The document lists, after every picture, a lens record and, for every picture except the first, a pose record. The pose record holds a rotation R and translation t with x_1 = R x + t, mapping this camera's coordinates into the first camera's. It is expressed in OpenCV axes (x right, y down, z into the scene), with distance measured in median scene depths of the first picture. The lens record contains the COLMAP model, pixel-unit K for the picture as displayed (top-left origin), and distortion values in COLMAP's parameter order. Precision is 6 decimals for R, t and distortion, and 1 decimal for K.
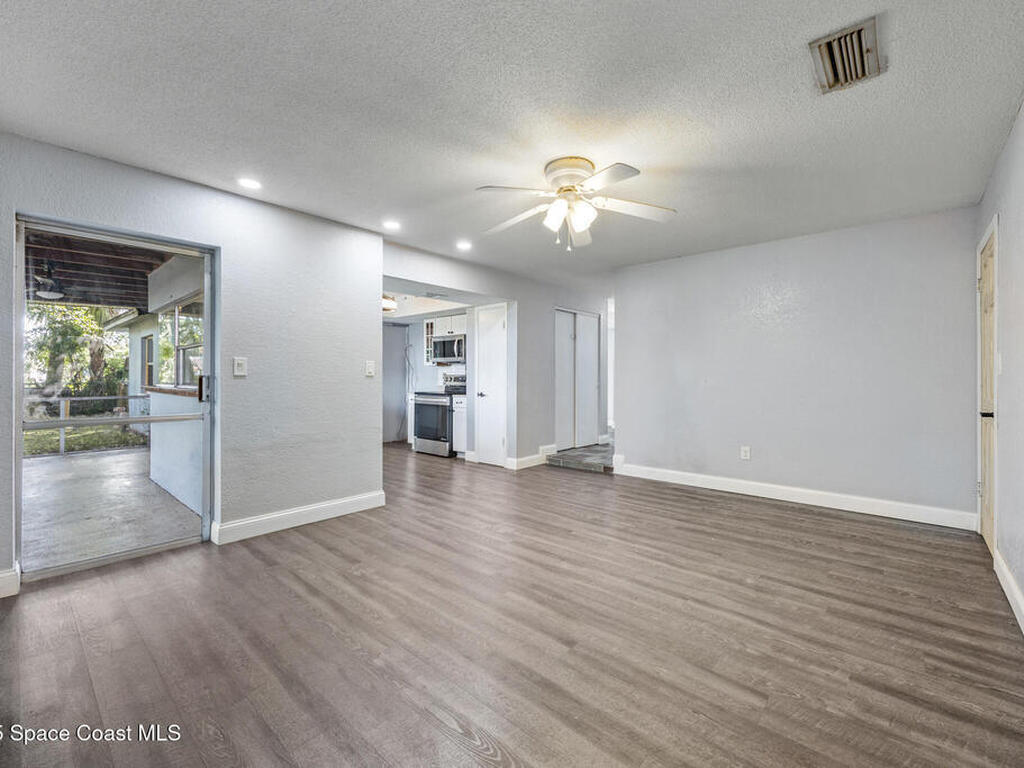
lens RADIAL K [[445.2, 0, 512.1], [0, 445.2, 378.2], [0, 0, 1]] dist [-0.001980, -0.000203]
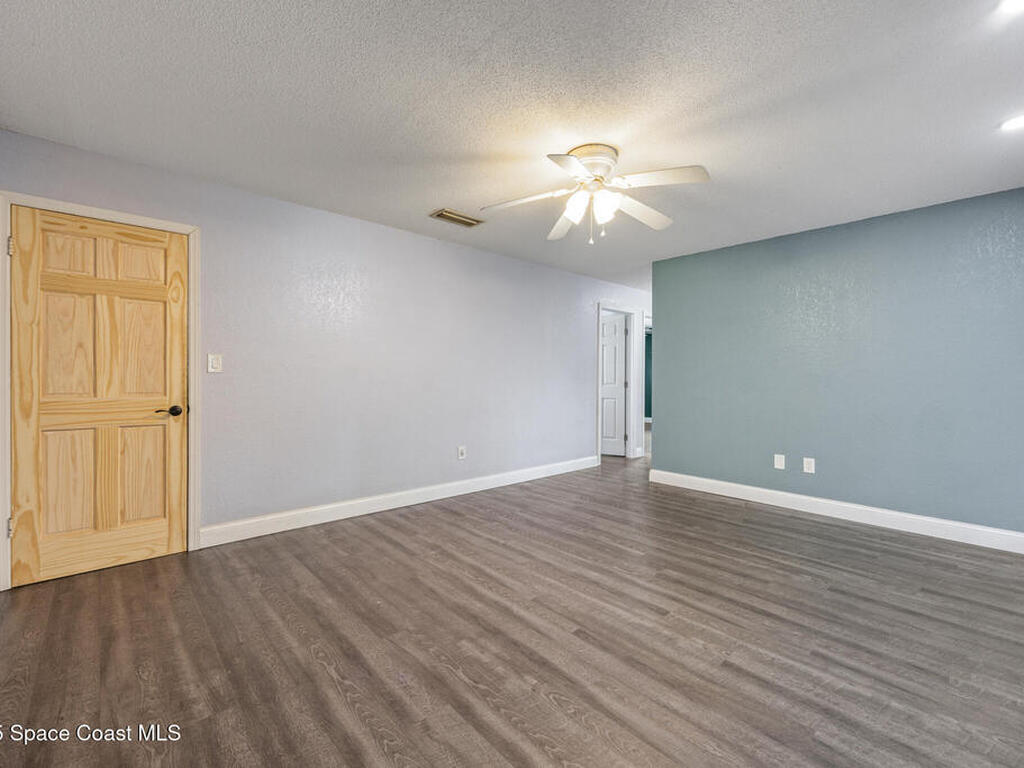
lens RADIAL K [[445.2, 0, 508.2], [0, 445.2, 381.0], [0, 0, 1]] dist [-0.001980, -0.000203]
pose [[-0.994075, -0.008501, 0.108365, 0.194689], [-0.007475, 0.999923, 0.009870, -0.002633], [-0.108441, 0.009002, -0.994062, 1.909090]]
